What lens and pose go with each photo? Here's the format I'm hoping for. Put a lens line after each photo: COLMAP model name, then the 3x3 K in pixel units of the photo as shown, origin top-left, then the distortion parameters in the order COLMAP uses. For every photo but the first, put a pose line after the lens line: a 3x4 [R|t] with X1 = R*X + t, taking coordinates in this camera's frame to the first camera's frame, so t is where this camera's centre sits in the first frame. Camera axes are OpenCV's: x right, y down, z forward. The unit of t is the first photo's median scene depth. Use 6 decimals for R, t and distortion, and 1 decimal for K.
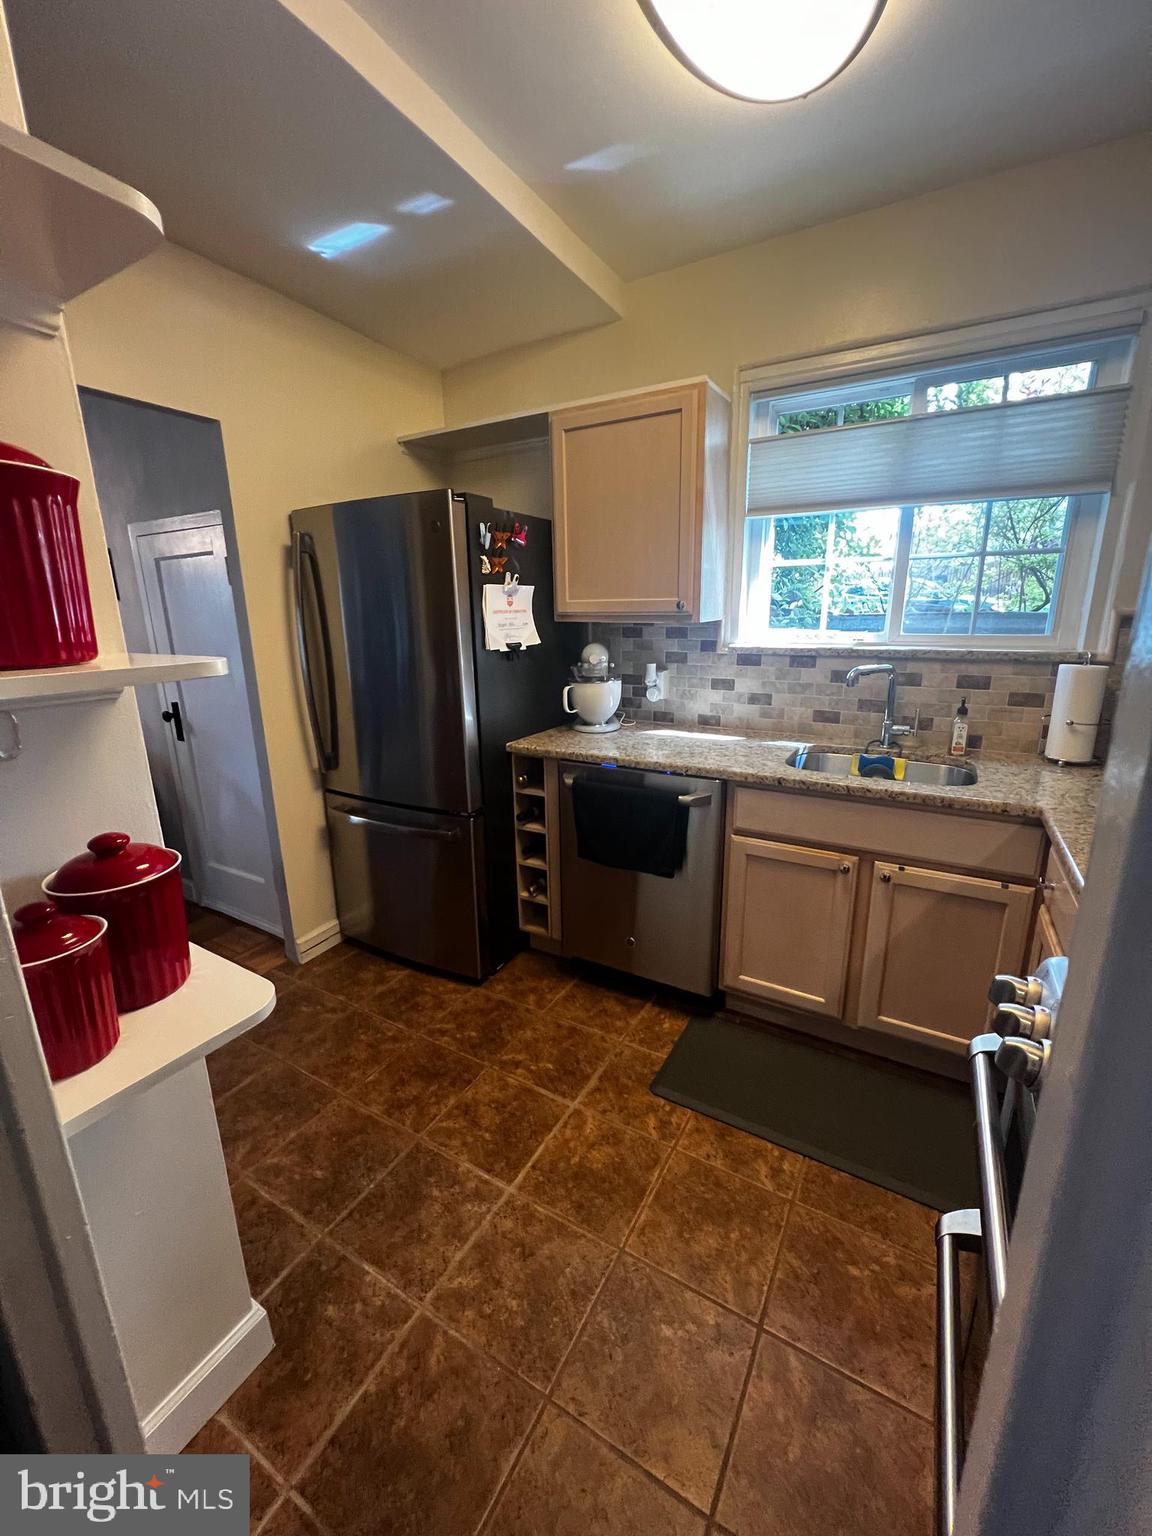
lens RADIAL K [[614.9, 0, 581.8], [0, 614.9, 762.2], [0, 0, 1]] dist [-0.001985, 0.000240]
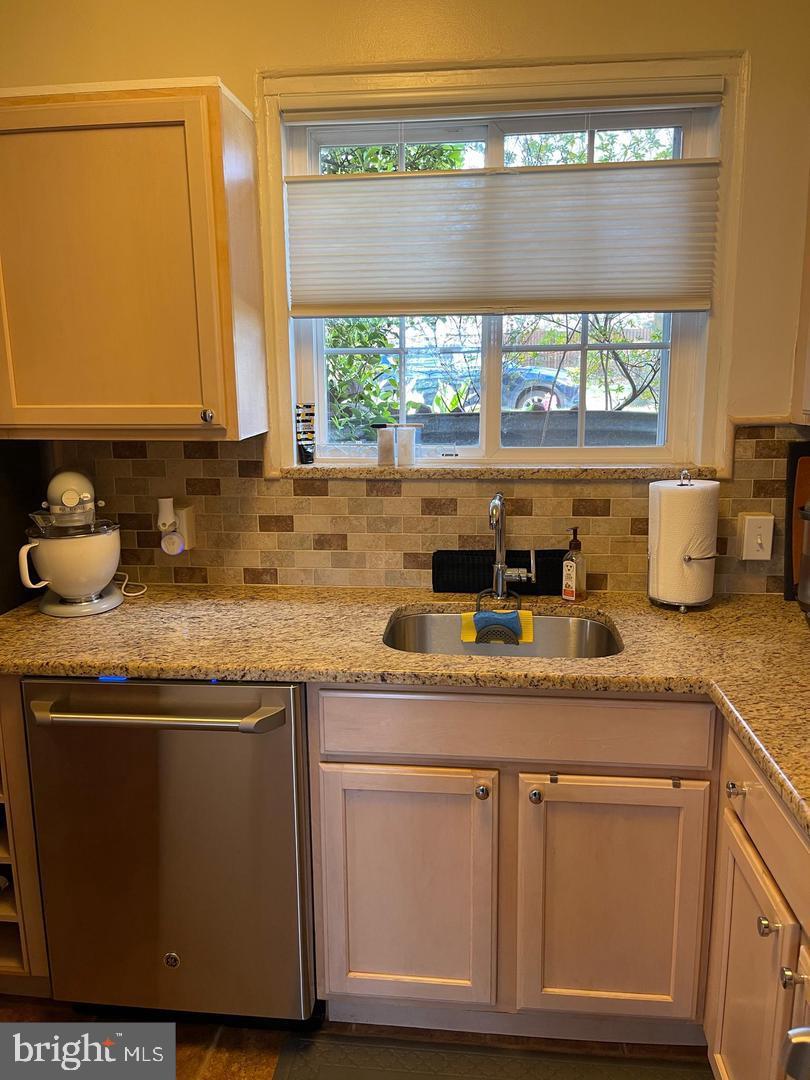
lens RADIAL K [[823.3, 0, 405.0], [0, 823.3, 540.0], [0, 0, 1]] dist [0.042417, -0.057508]
pose [[0.915708, -0.073799, 0.395010, -0.004136], [0.096800, 0.994556, -0.038589, -0.069599], [-0.390012, 0.073573, 0.917866, 0.120544]]
